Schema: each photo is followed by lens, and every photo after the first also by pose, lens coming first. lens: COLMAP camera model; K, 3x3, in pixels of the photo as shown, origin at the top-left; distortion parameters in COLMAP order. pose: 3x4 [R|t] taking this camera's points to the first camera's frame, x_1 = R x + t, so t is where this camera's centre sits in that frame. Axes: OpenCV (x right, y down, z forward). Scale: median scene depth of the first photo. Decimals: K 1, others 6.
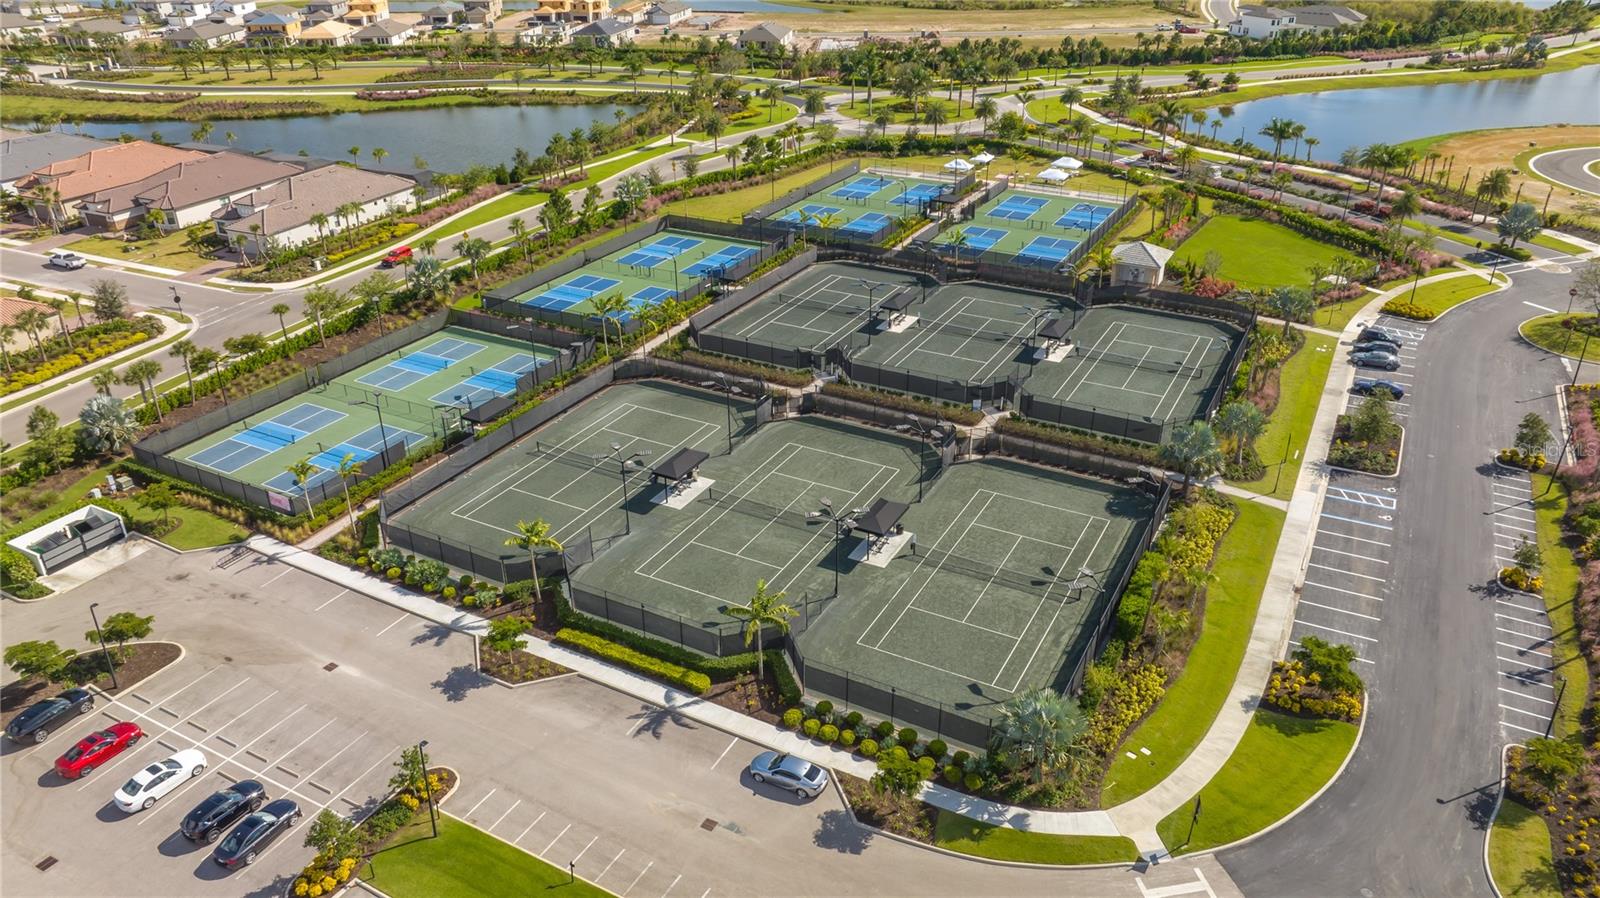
lens RADIAL K [[1125.4, 0, 800.0], [0, 1125.4, 449.0], [0, 0, 1]] dist [-0.025914, -0.001590]
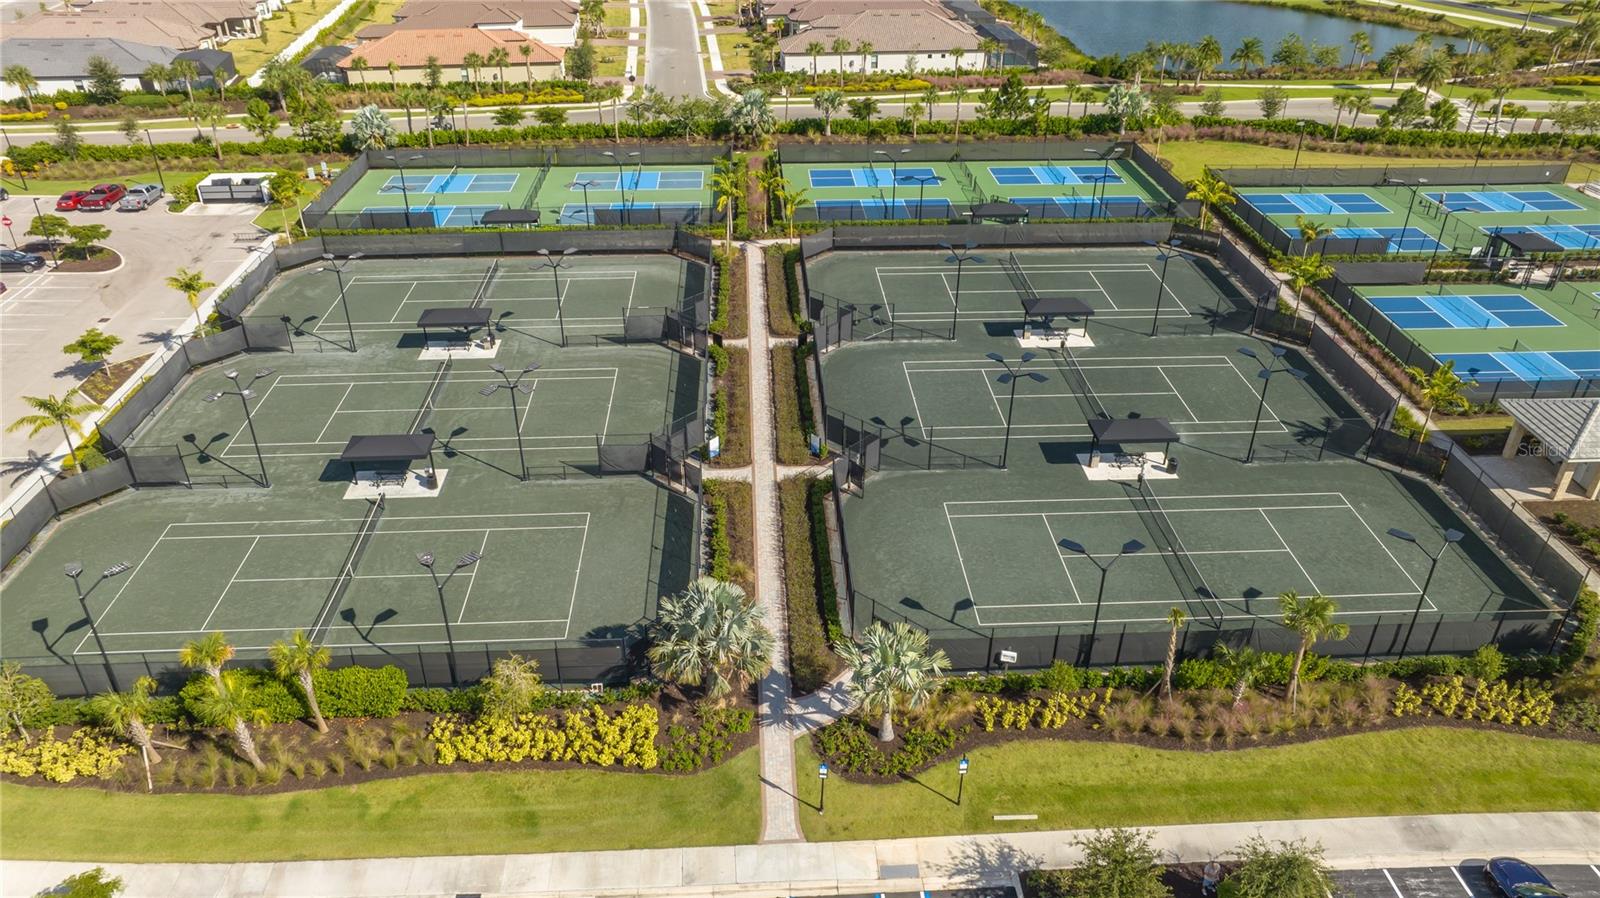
lens RADIAL K [[1125.4, 0, 800.0], [0, 1125.4, 449.0], [0, 0, 1]] dist [-0.025914, -0.001590]
pose [[0.520507, 0.446050, -0.728088, 0.598486], [-0.396872, 0.881382, 0.256240, -0.190097], [0.756019, 0.155583, 0.635790, 0.554149]]
